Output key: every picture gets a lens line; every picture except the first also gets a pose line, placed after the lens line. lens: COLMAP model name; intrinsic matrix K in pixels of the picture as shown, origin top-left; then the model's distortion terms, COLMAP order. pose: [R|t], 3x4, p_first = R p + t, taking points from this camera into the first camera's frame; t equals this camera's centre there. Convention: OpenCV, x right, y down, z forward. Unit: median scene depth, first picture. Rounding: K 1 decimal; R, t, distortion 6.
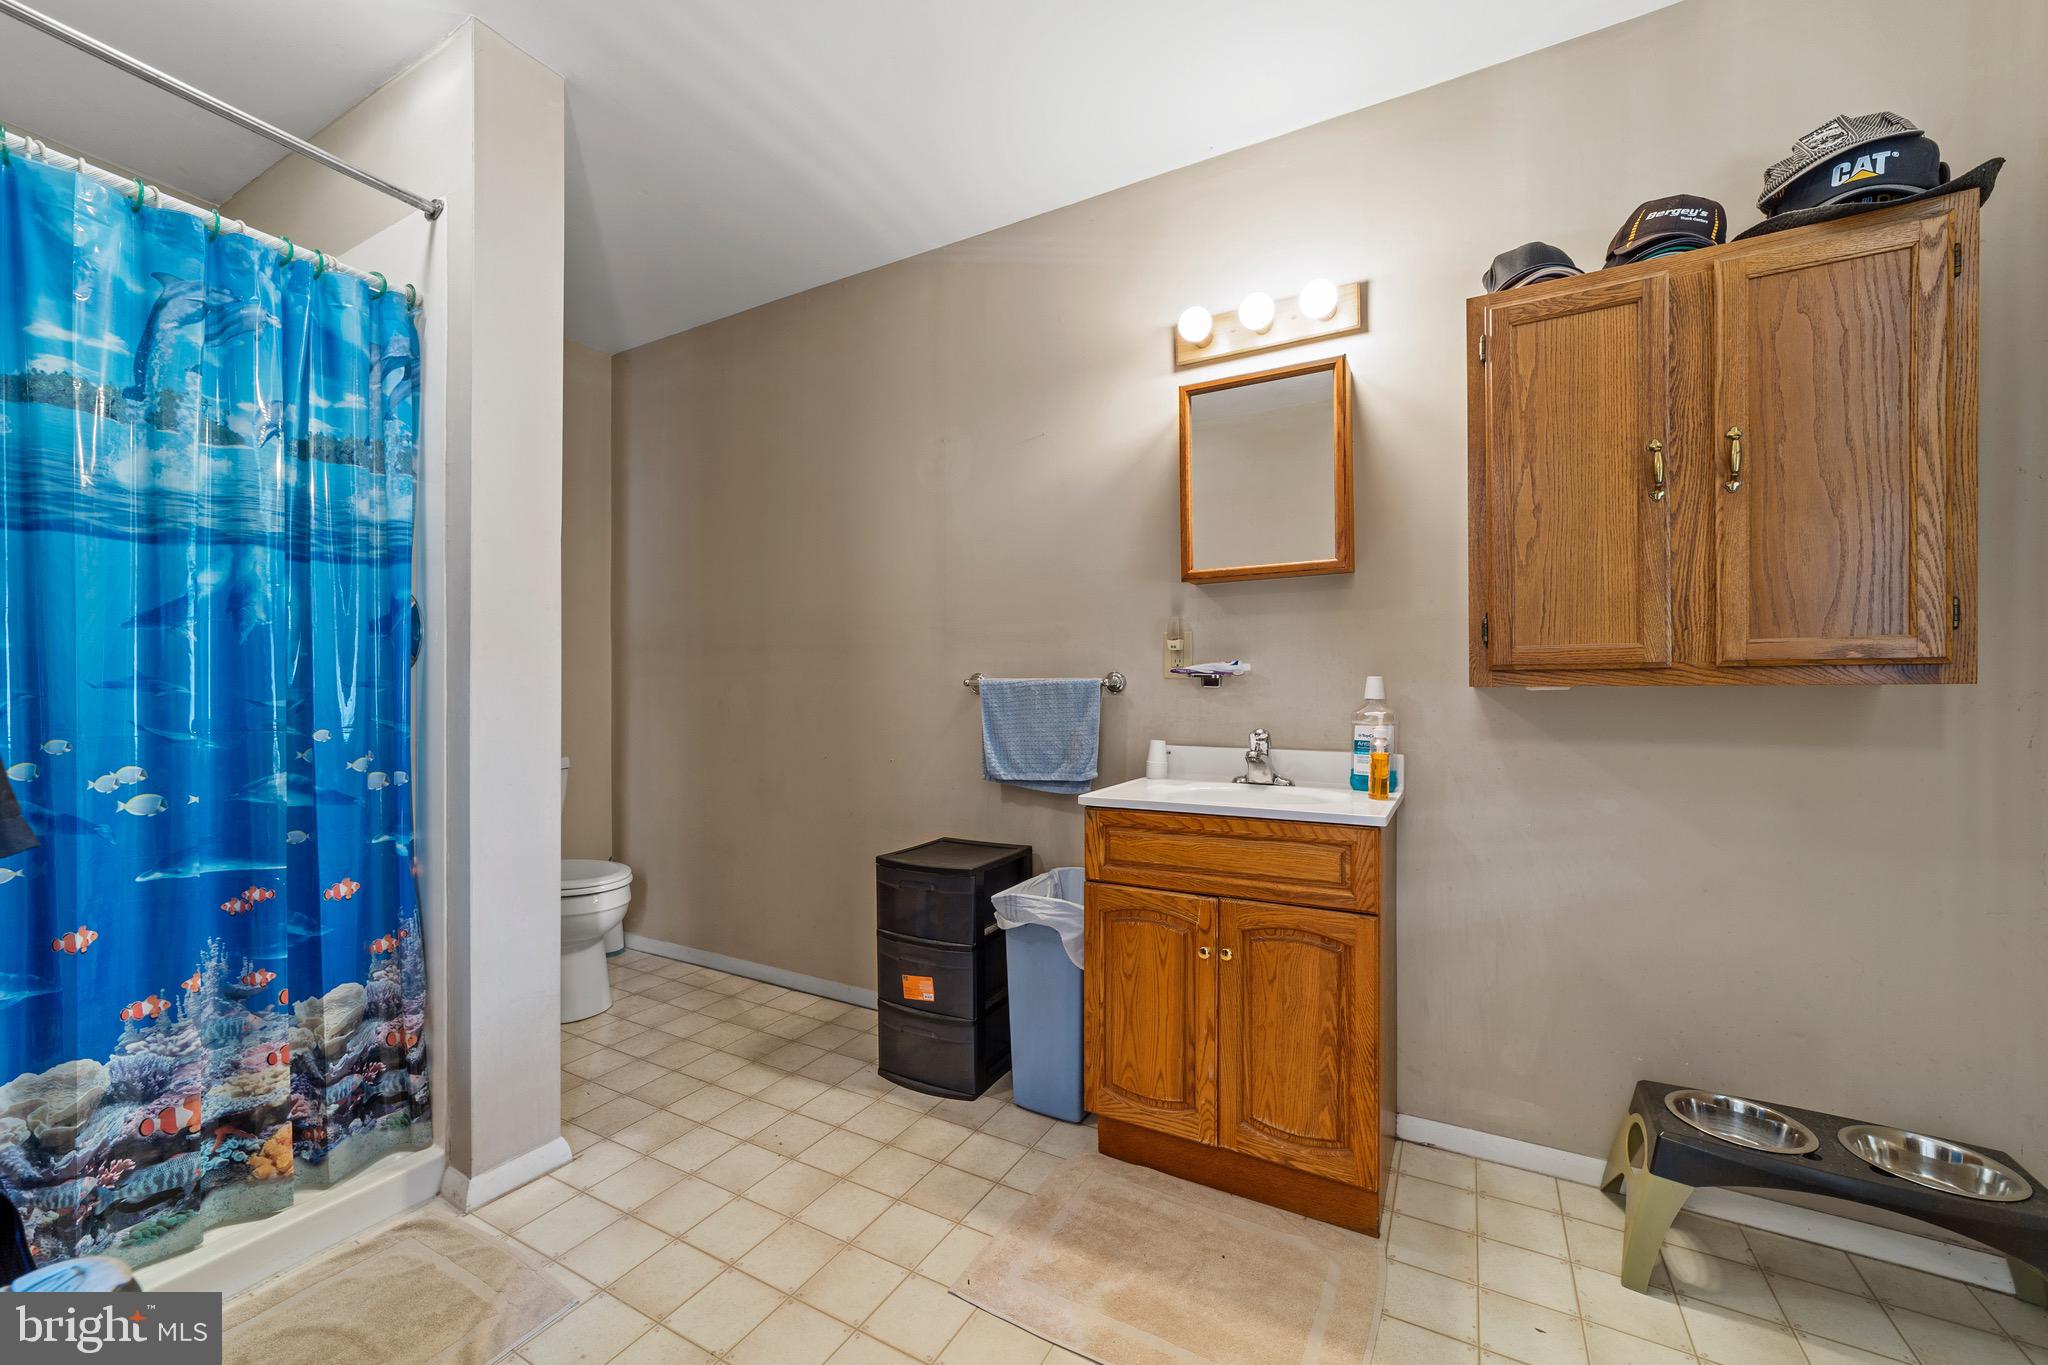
lens RADIAL K [[804.6, 0, 1027.1], [0, 804.6, 688.6], [0, 0, 1]] dist [-0.031587, 0.008837]
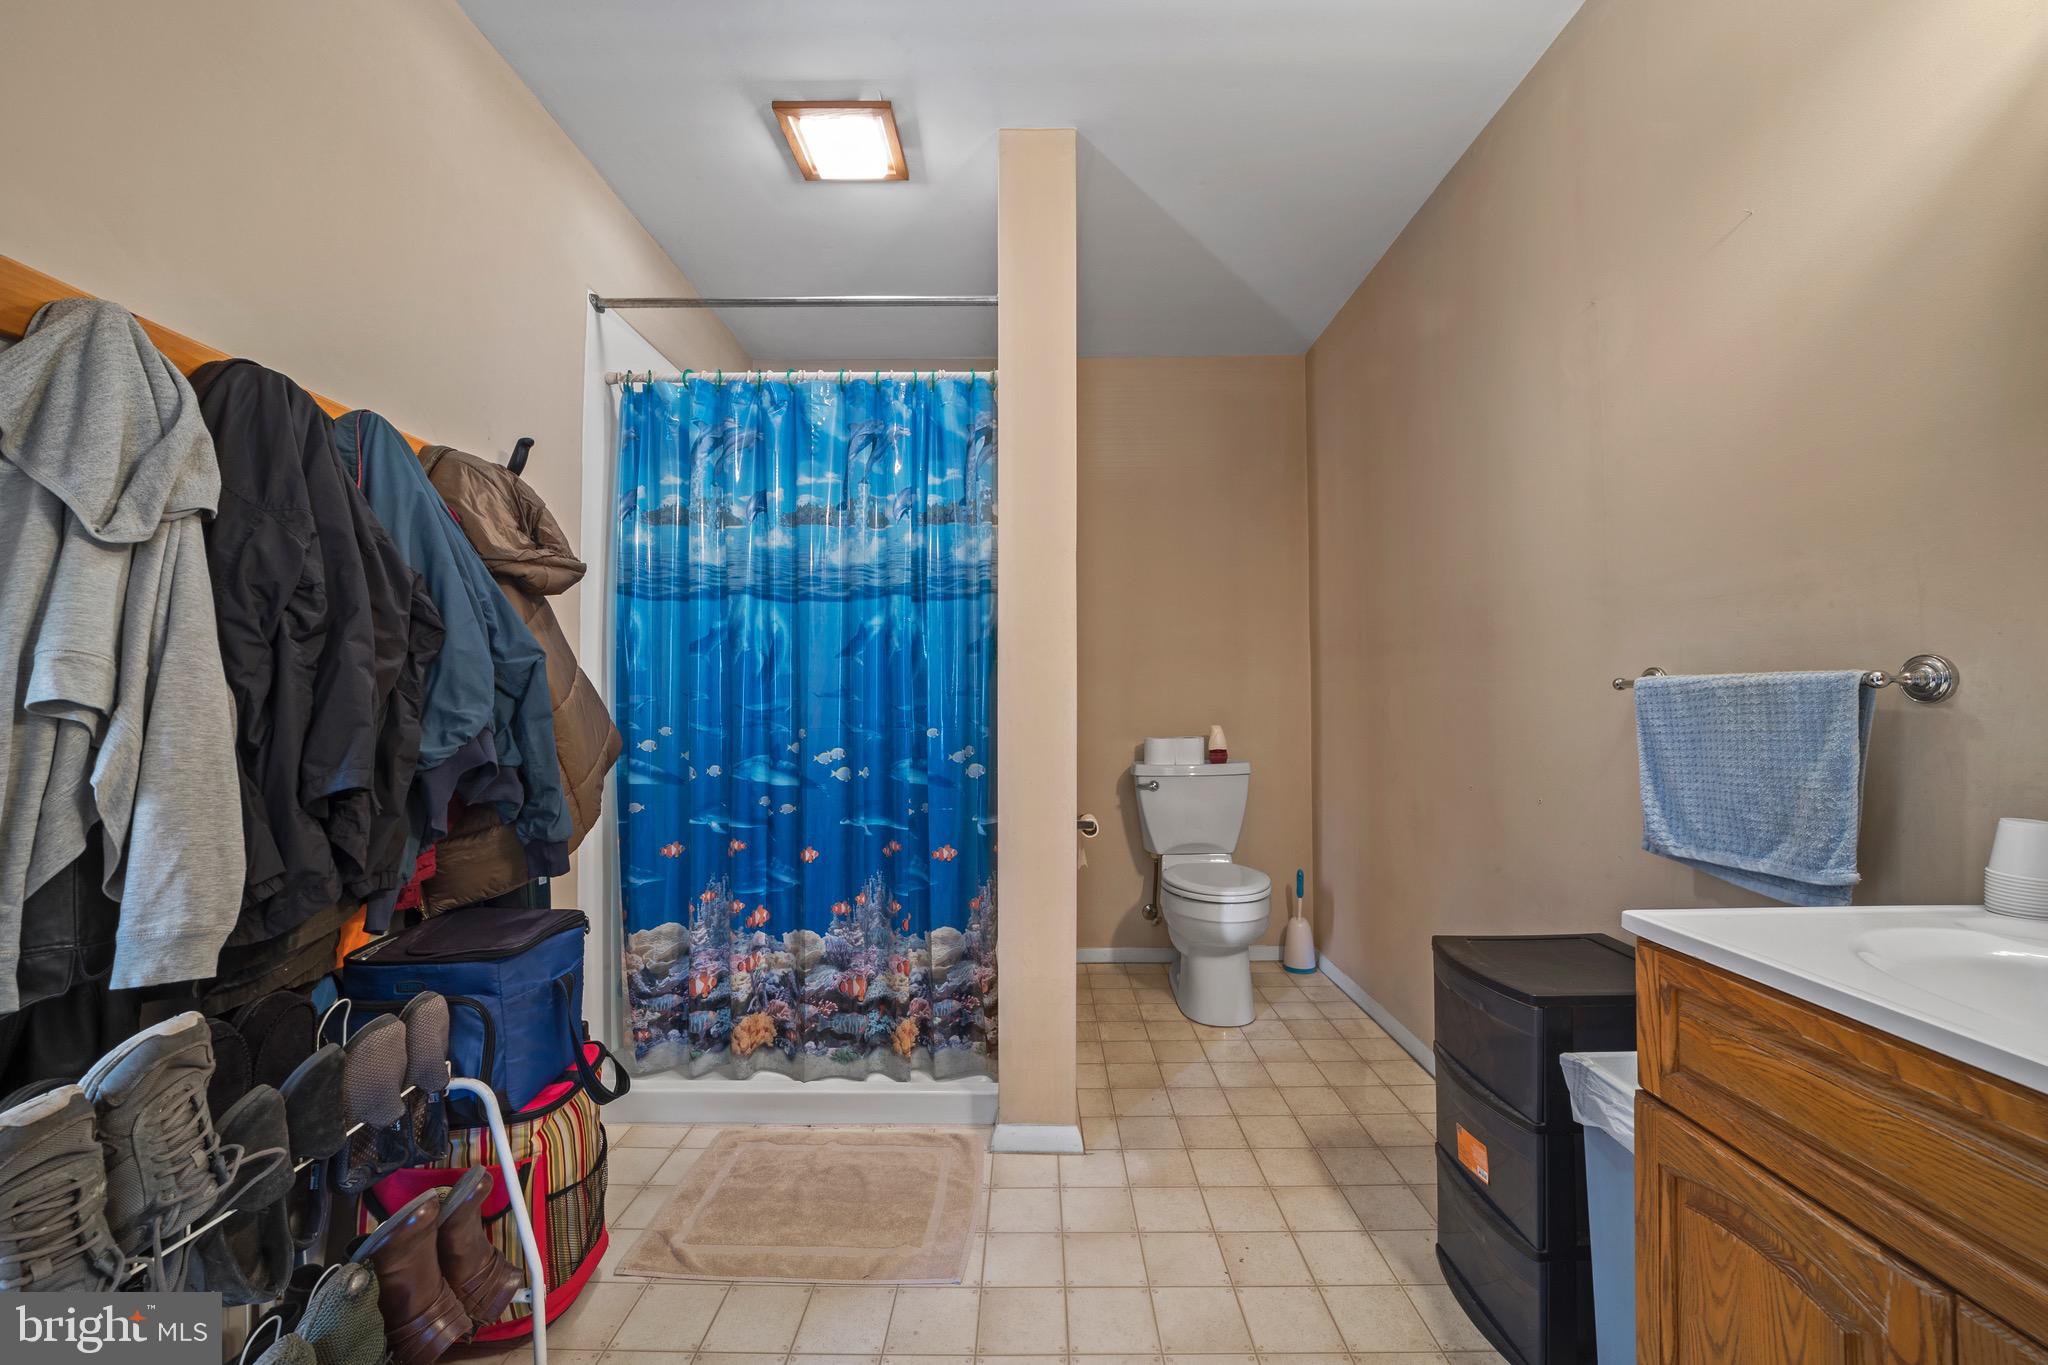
lens RADIAL K [[804.6, 0, 1029.5], [0, 804.6, 680.5], [0, 0, 1]] dist [-0.031587, 0.008837]
pose [[0.471441, -0.020537, -0.881659, 0.374791], [0.003344, 0.999763, -0.021500, 0.001853], [0.881891, 0.007188, 0.471398, 0.518863]]
